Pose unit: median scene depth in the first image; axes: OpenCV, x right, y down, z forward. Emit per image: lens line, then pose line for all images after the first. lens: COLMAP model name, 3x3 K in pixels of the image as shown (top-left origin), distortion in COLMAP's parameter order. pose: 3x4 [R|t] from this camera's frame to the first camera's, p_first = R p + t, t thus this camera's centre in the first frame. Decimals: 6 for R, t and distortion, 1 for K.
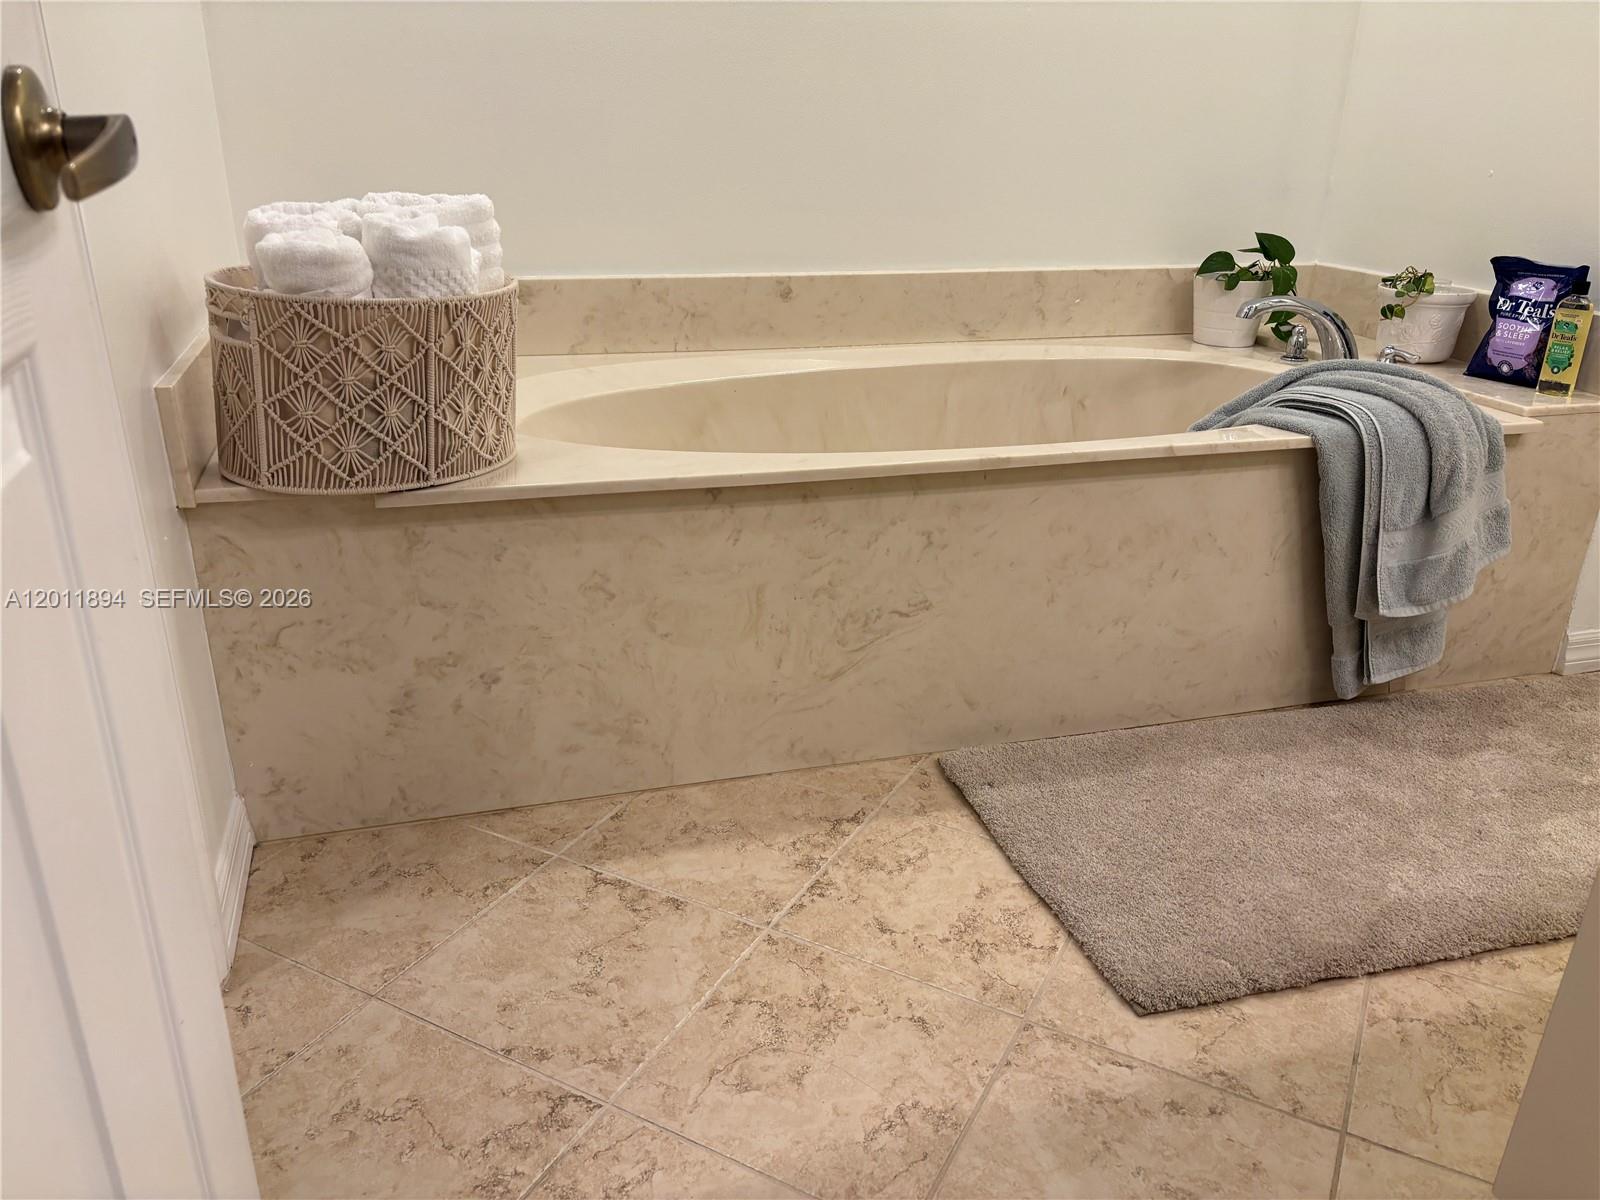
lens RADIAL K [[1207.8, 0, 801.1], [0, 1207.8, 606.3], [0, 0, 1]] dist [0.040122, -0.043928]
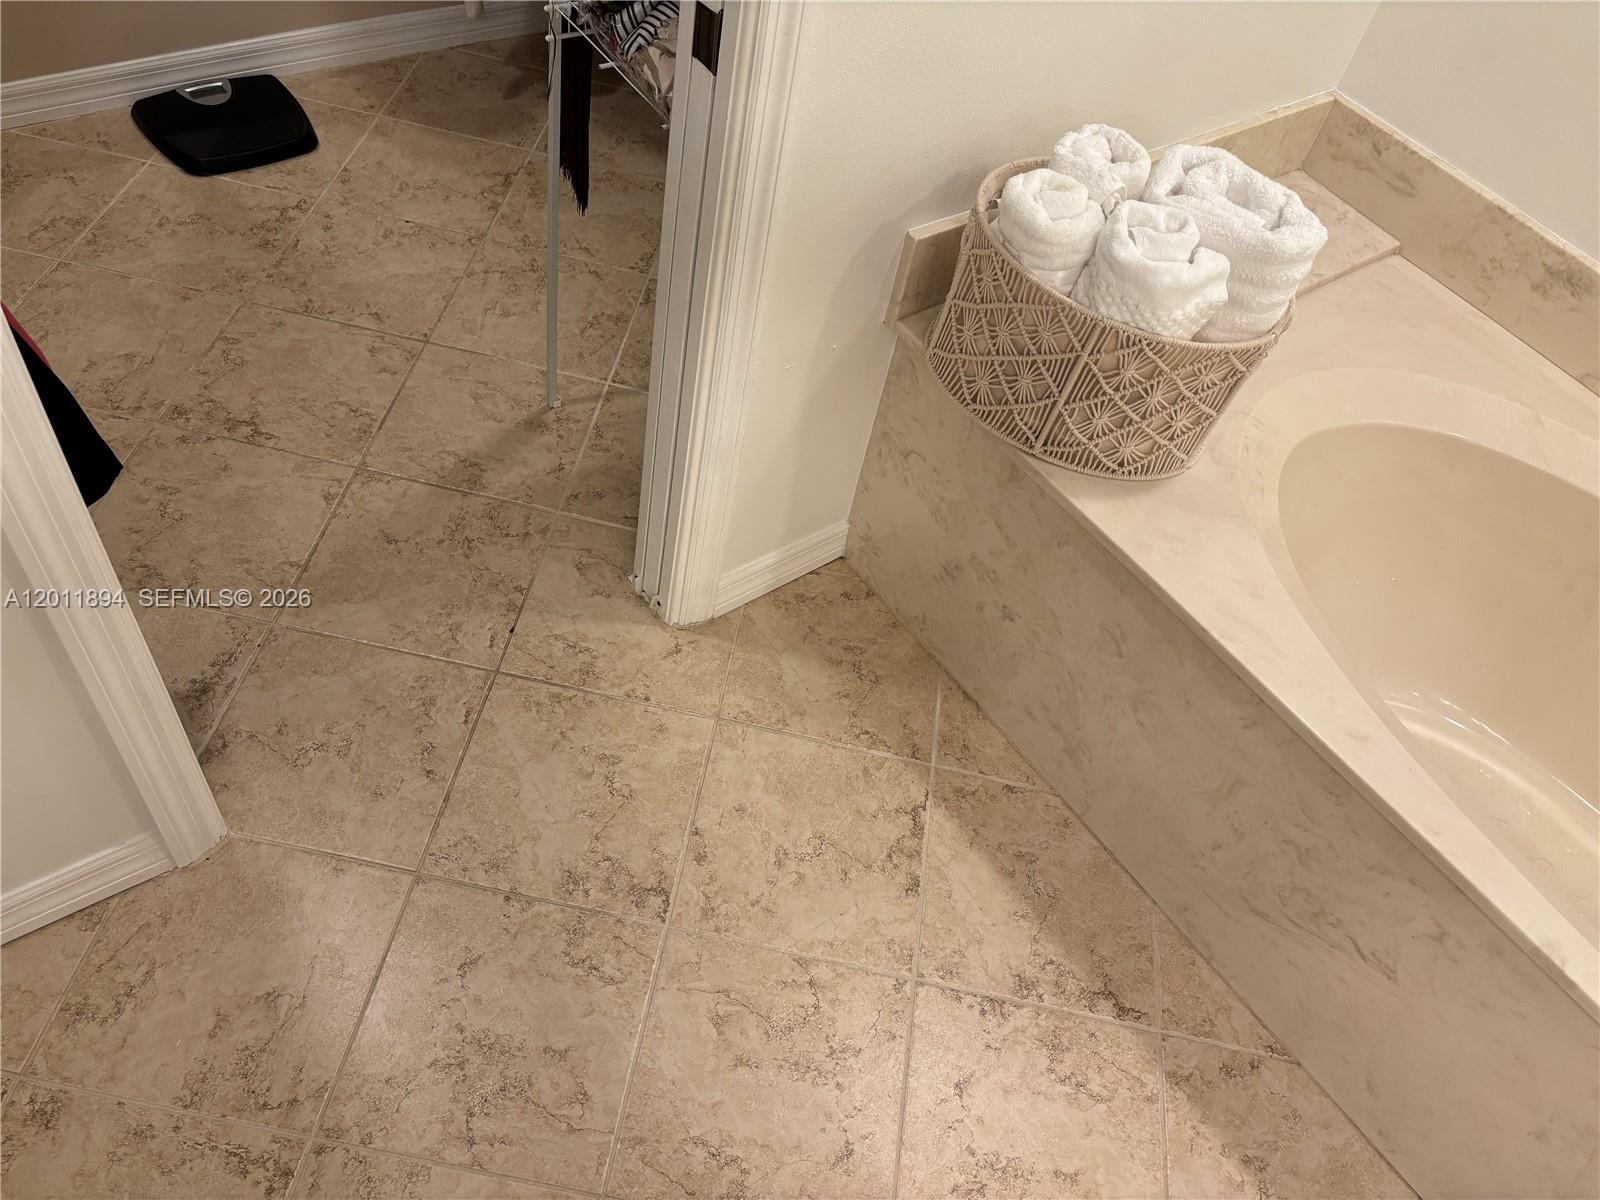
lens RADIAL K [[1207.8, 0, 833.7], [0, 1207.8, 612.4], [0, 0, 1]] dist [0.040122, -0.043928]
pose [[0.326936, 0.769168, -0.549085, 0.212356], [-0.481798, 0.635494, 0.603339, -0.402405], [0.813009, 0.067294, 0.578350, 0.230938]]
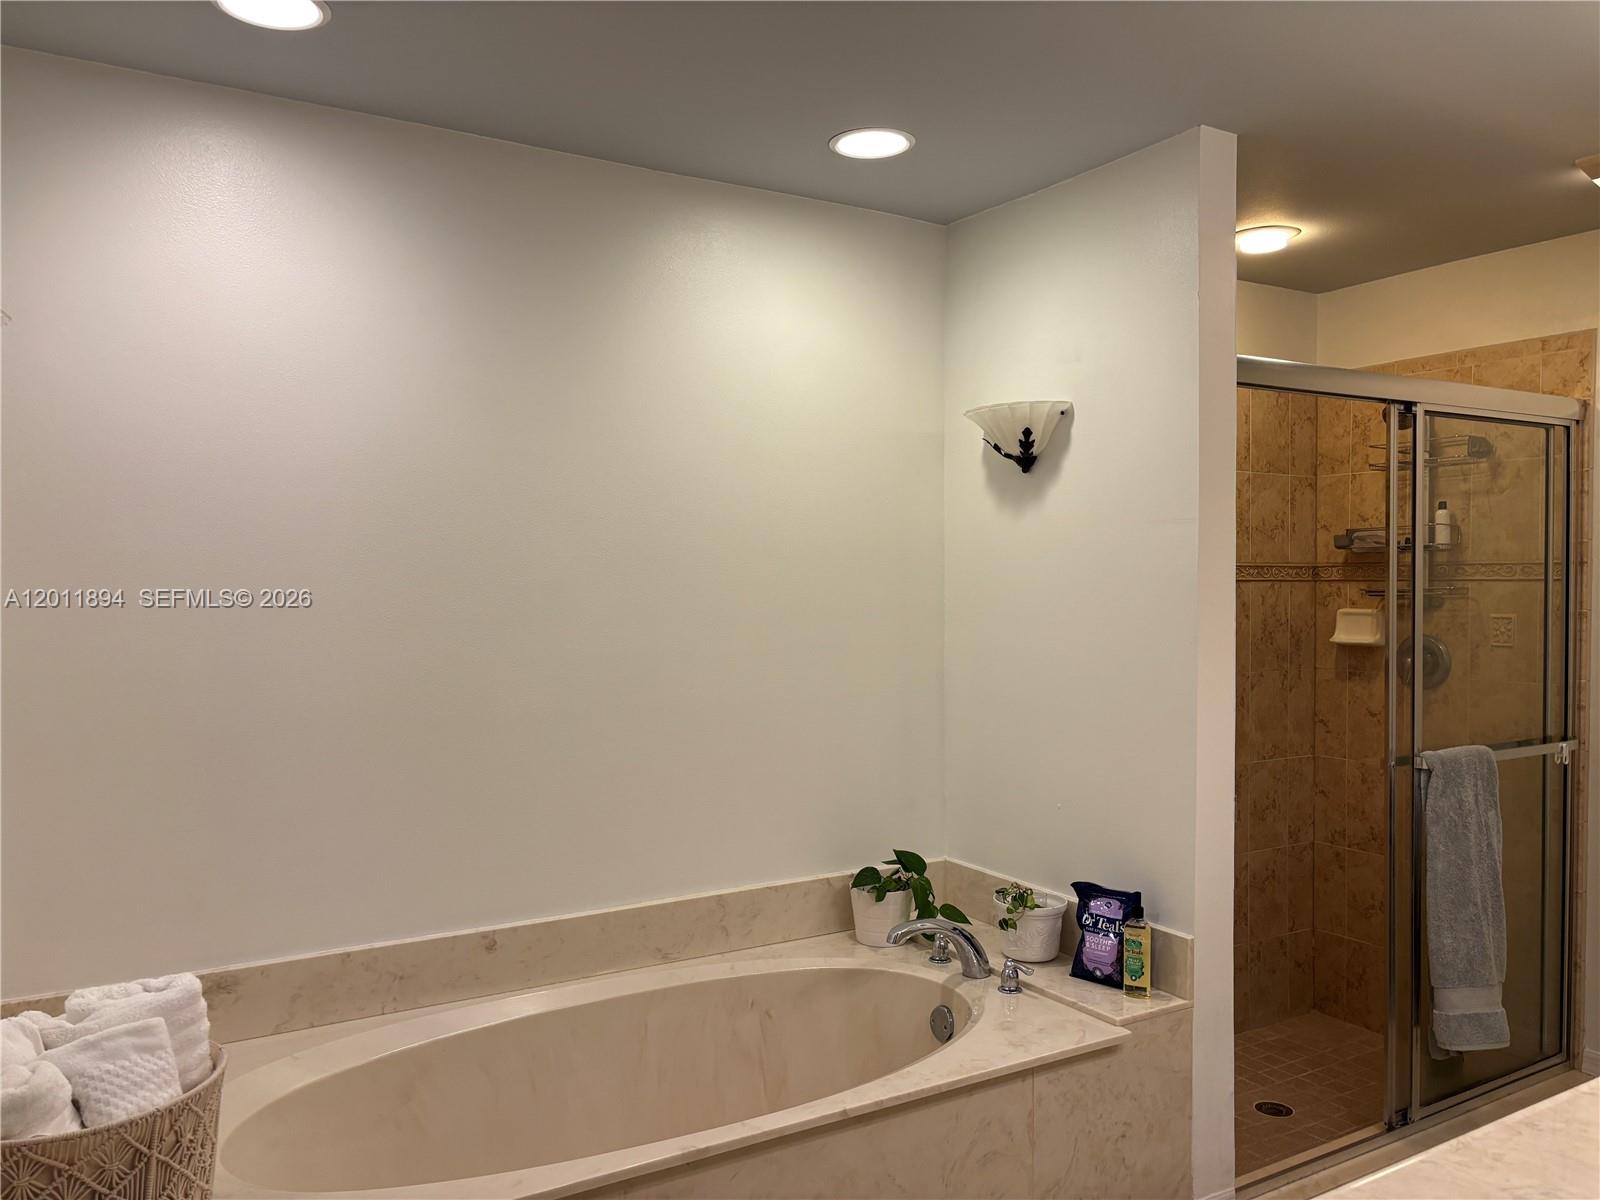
lens RADIAL K [[1207.8, 0, 804.3], [0, 1207.8, 587.8], [0, 0, 1]] dist [0.040122, -0.043928]
pose [[0.966826, -0.021756, 0.254508, -0.013339], [0.112863, 0.930217, -0.349226, -0.171046], [-0.229149, 0.366365, 0.901813, -0.189398]]
